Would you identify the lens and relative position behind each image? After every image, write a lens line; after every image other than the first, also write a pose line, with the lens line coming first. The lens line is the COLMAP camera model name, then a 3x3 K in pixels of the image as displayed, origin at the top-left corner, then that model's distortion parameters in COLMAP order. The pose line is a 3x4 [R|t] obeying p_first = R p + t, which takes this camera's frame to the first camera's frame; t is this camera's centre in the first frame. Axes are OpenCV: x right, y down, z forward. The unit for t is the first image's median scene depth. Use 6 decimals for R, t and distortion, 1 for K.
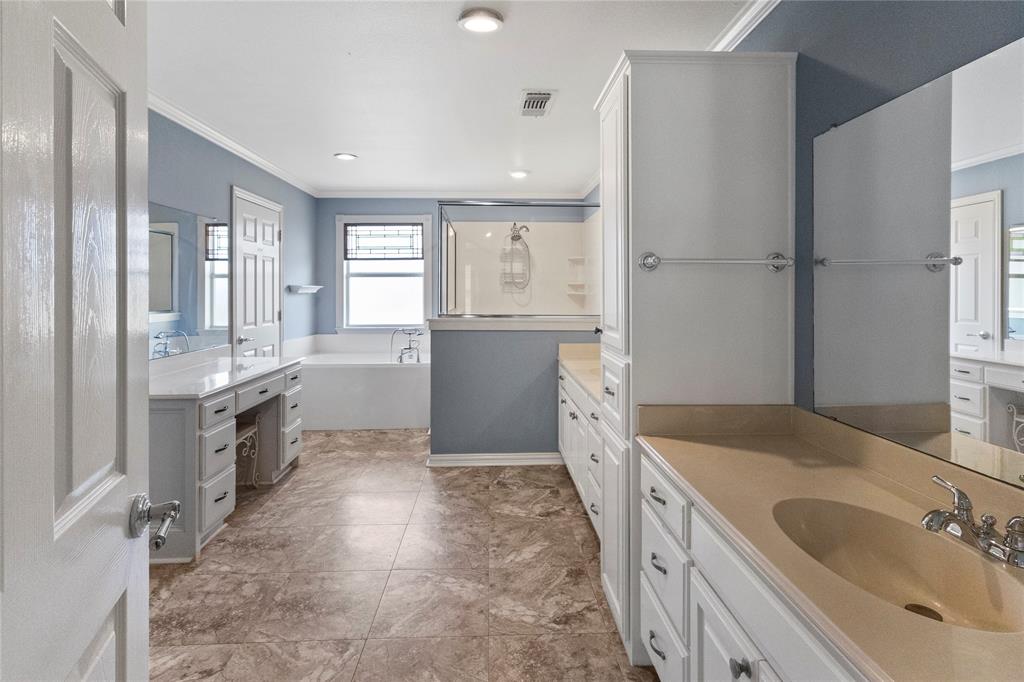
lens RADIAL K [[488.8, 0, 513.0], [0, 488.8, 294.2], [0, 0, 1]] dist [0.002729, -0.000760]
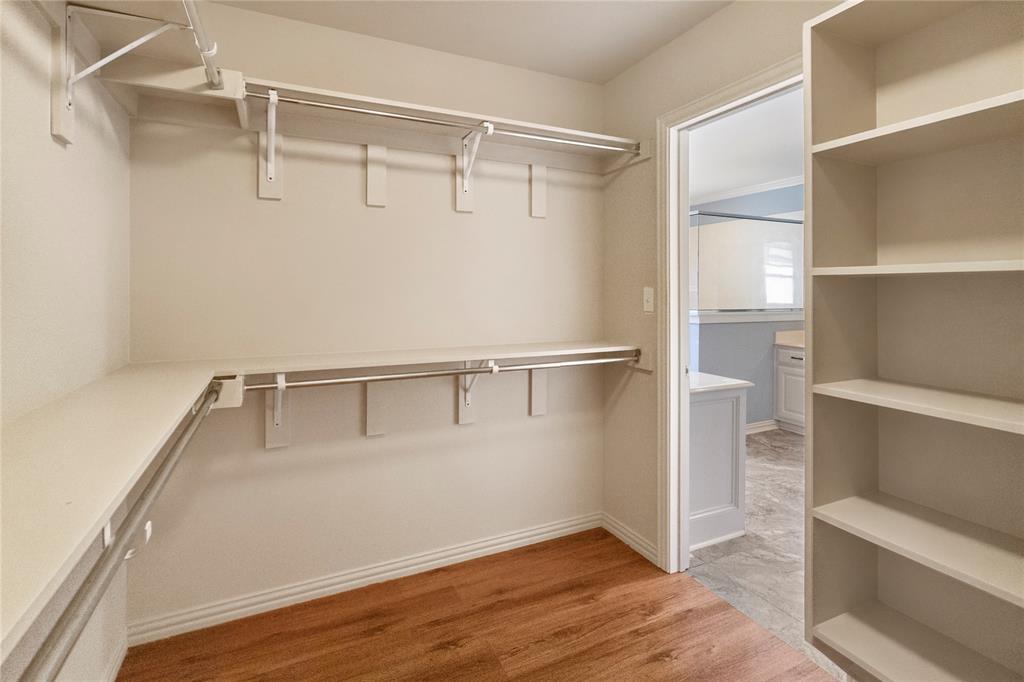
lens RADIAL K [[488.8, 0, 513.0], [0, 488.8, 294.2], [0, 0, 1]] dist [0.002729, -0.000760]
pose [[0.923805, -0.008823, 0.382763, -0.679167], [0.006959, 0.999956, 0.006254, -0.004510], [-0.382801, -0.003114, 0.923826, 0.075404]]
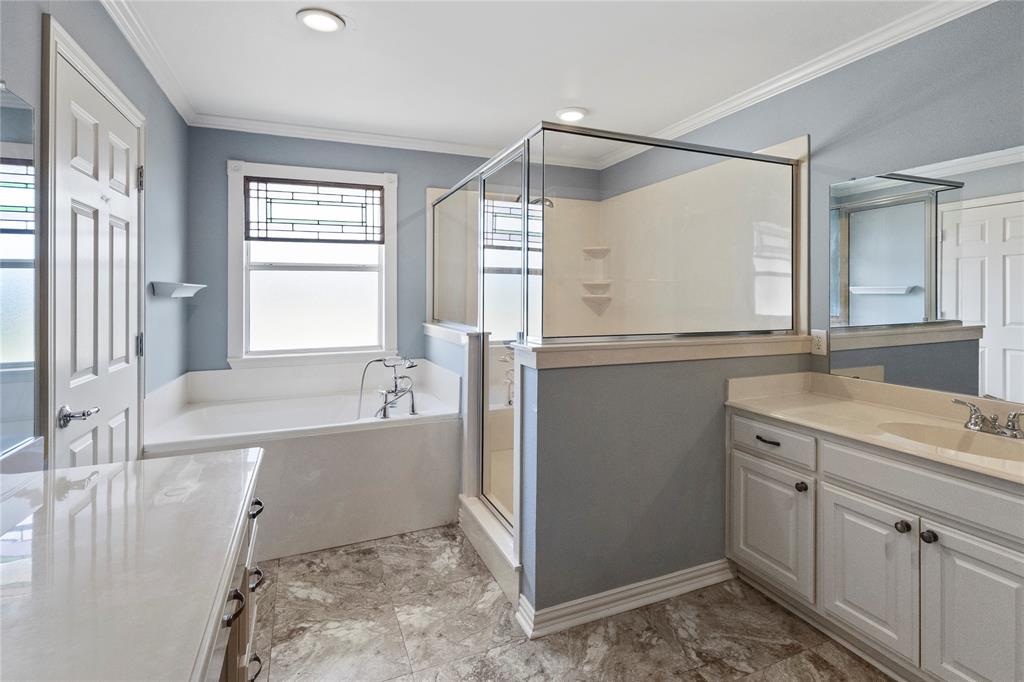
lens RADIAL K [[488.8, 0, 513.0], [0, 488.8, 294.2], [0, 0, 1]] dist [0.002729, -0.000760]
pose [[0.940118, -0.001783, 0.340846, -0.247583], [0.004061, 0.999974, -0.005968, -0.001127], [-0.340826, 0.006995, 0.940100, 0.355671]]
